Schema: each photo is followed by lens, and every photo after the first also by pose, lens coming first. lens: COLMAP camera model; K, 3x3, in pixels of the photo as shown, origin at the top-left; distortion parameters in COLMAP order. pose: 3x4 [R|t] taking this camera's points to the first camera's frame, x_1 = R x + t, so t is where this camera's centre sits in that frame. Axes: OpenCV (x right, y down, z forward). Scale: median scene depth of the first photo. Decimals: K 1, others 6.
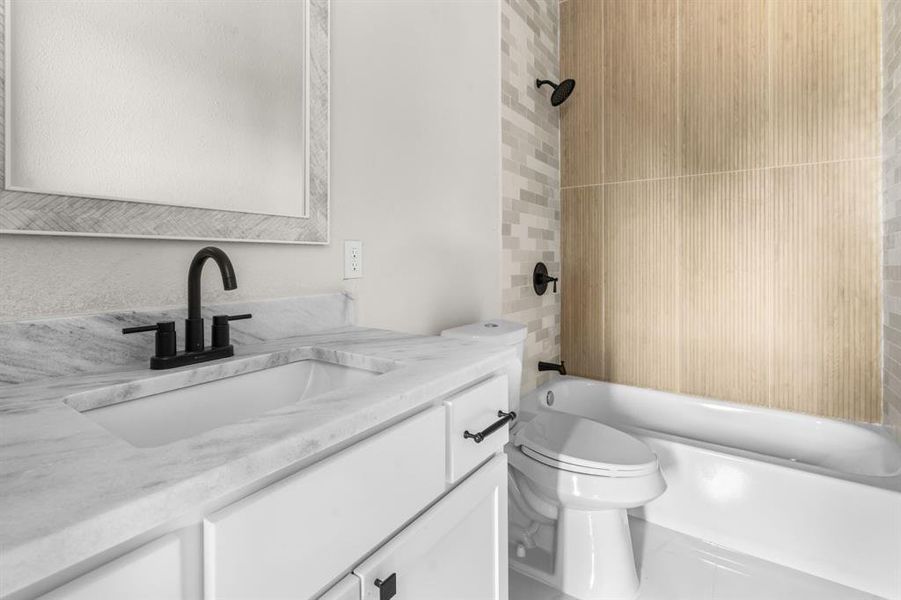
lens RADIAL K [[425.8, 0, 447.6], [0, 425.8, 254.3], [0, 0, 1]] dist [-0.001514, -0.000008]
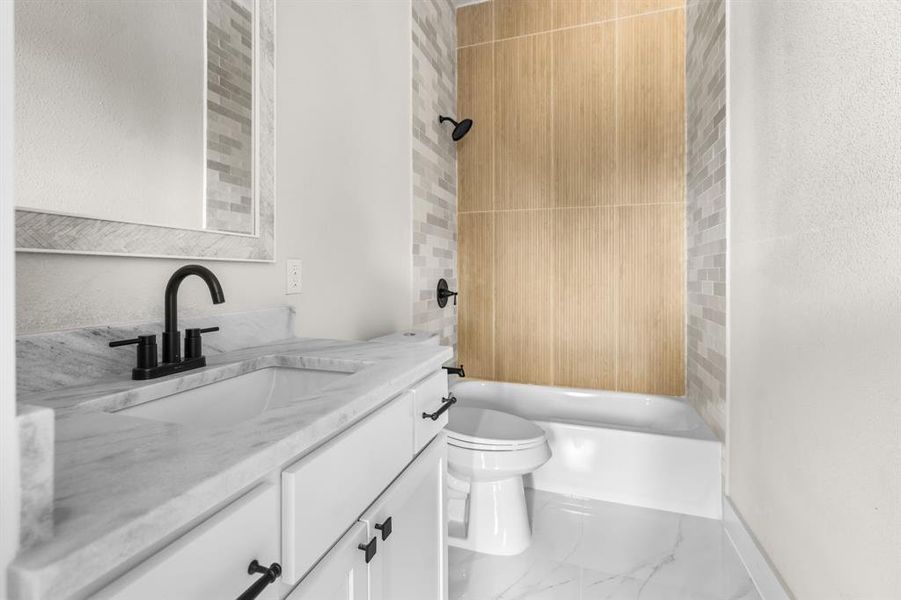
lens RADIAL K [[425.8, 0, 446.8], [0, 425.8, 266.5], [0, 0, 1]] dist [-0.001514, -0.000008]
pose [[0.959275, 0.009881, 0.282300, -0.139897], [-0.007659, 0.999930, -0.008973, -0.005076], [-0.282369, 0.006445, 0.959284, -0.130474]]
